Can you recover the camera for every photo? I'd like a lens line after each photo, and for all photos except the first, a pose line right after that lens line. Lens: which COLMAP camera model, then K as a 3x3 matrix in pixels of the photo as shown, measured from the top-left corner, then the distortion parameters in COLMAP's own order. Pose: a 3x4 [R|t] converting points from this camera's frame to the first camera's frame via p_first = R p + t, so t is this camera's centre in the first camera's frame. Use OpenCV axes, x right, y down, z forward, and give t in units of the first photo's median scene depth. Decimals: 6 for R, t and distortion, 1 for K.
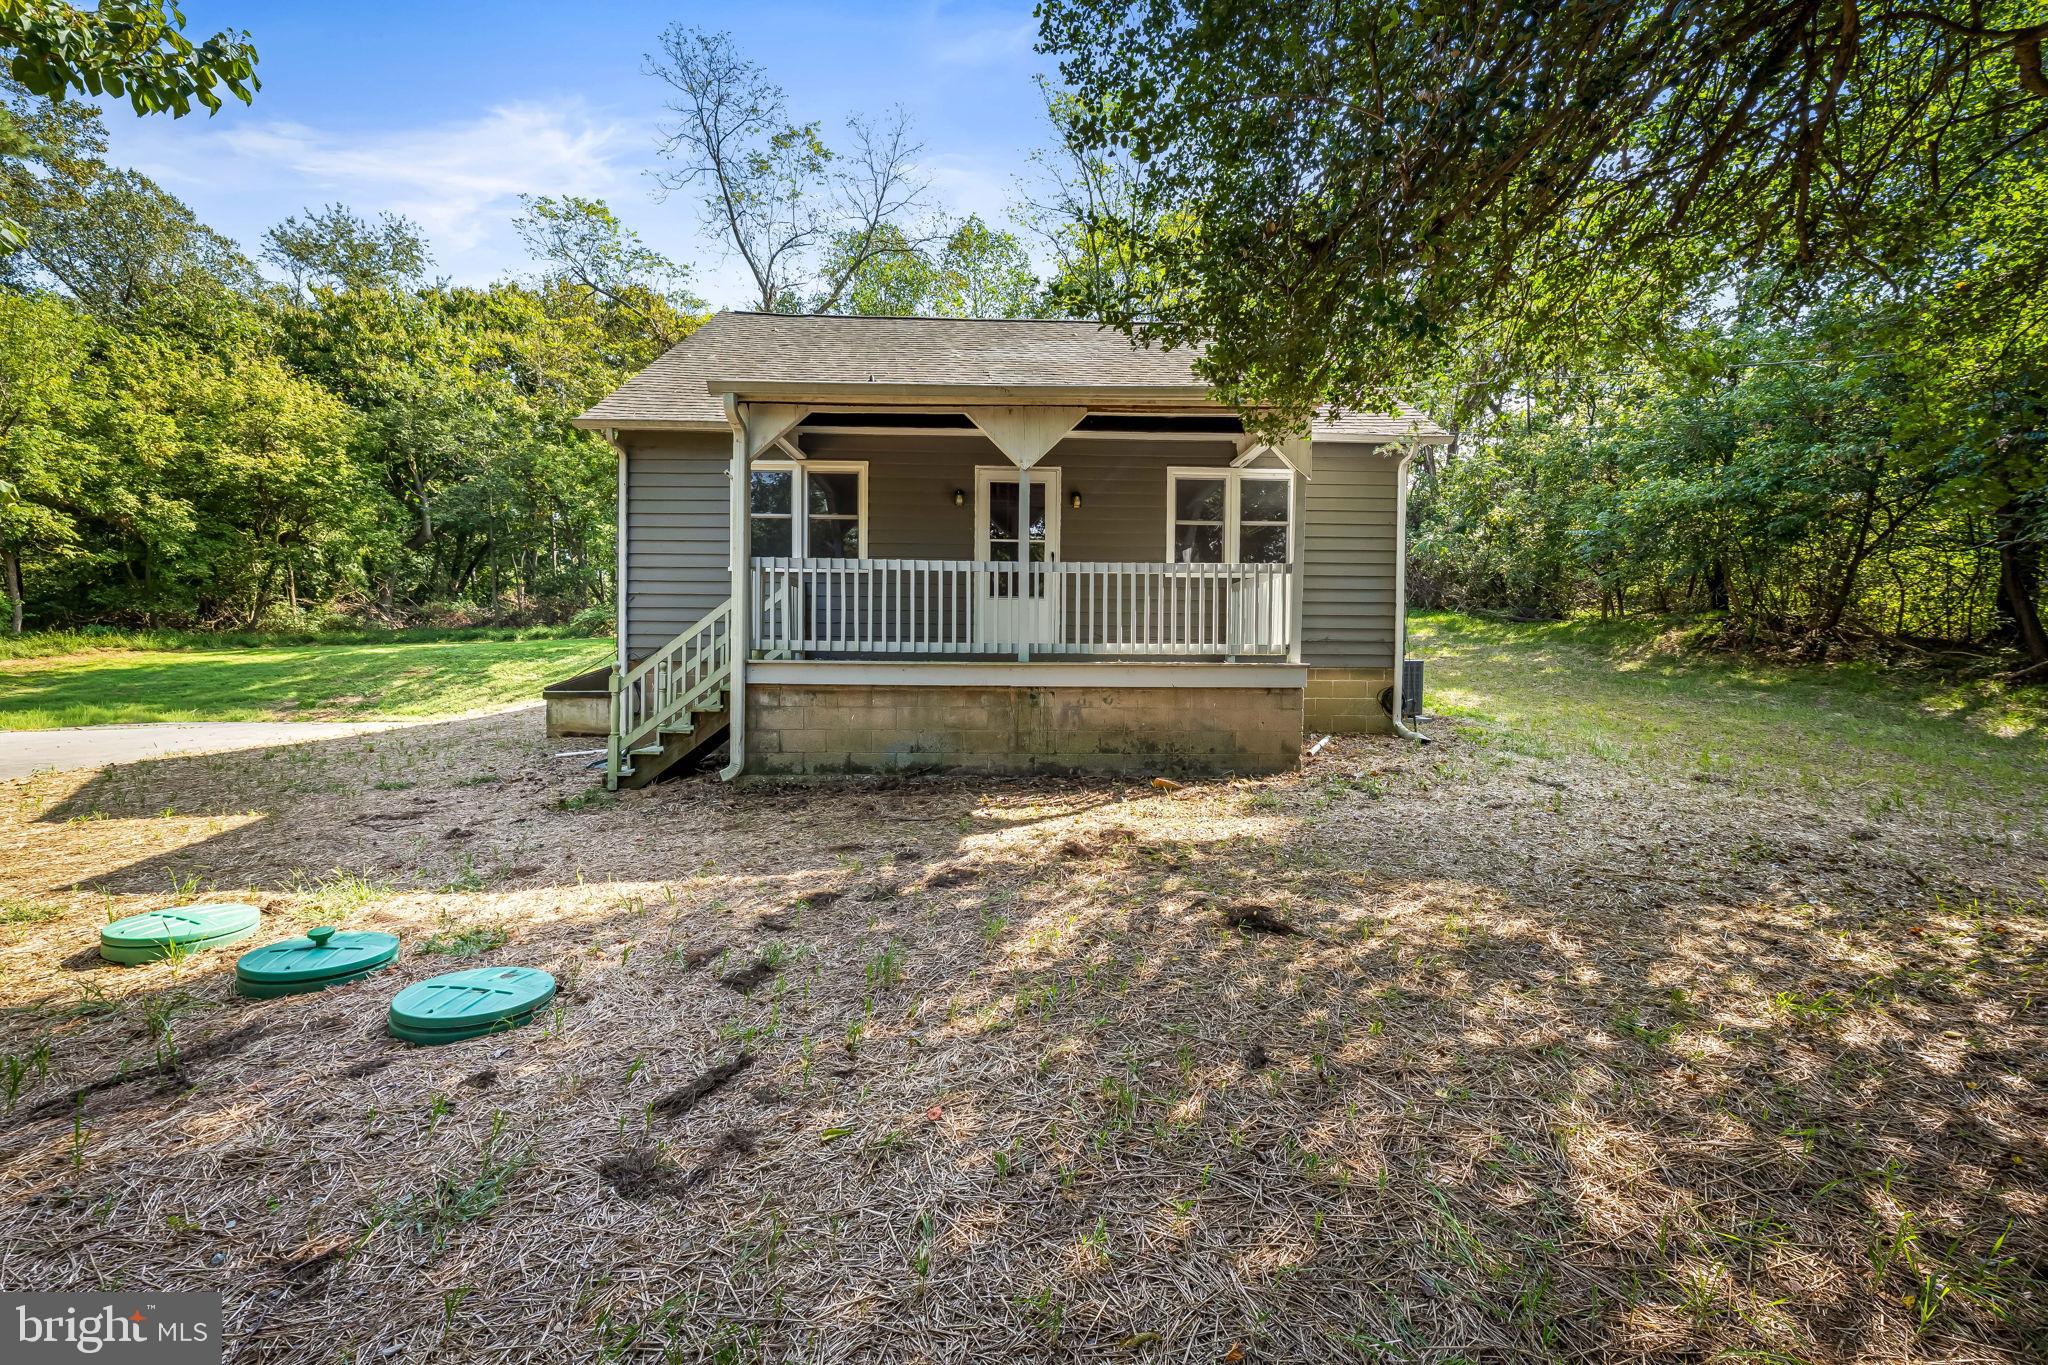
lens RADIAL K [[835.6, 0, 1027.1], [0, 835.6, 673.2], [0, 0, 1]] dist [0.000009, -0.000060]
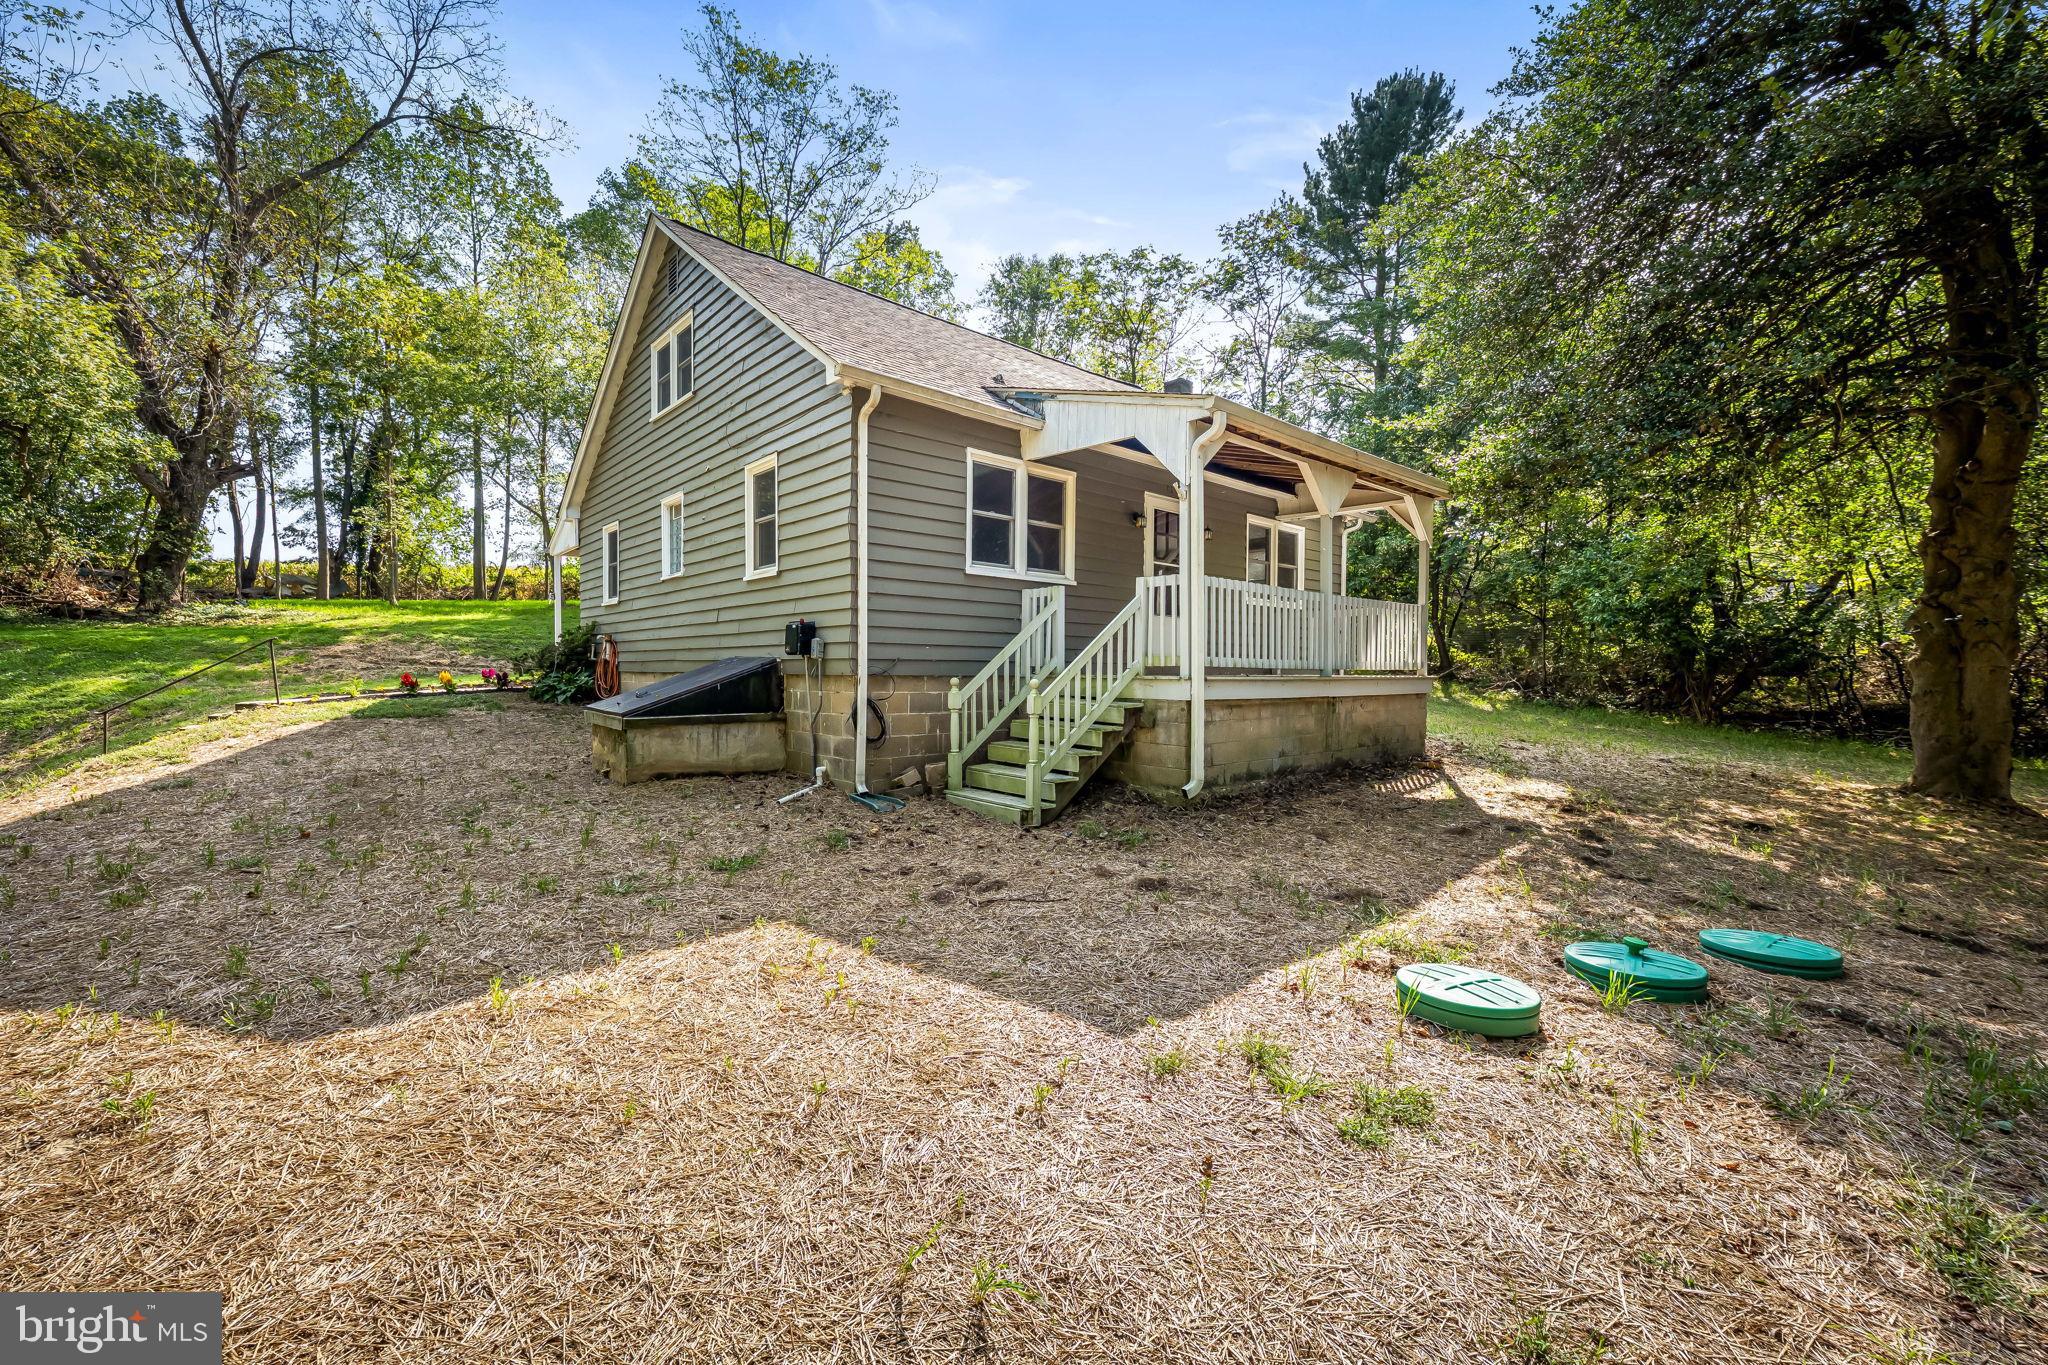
lens RADIAL K [[835.6, 0, 1028.7], [0, 835.6, 683.4], [0, 0, 1]] dist [0.000009, -0.000060]
pose [[0.757815, -0.010054, 0.652392, -0.880918], [0.003598, 0.999930, 0.011230, -0.014471], [-0.652460, -0.006163, 0.757798, 0.283021]]
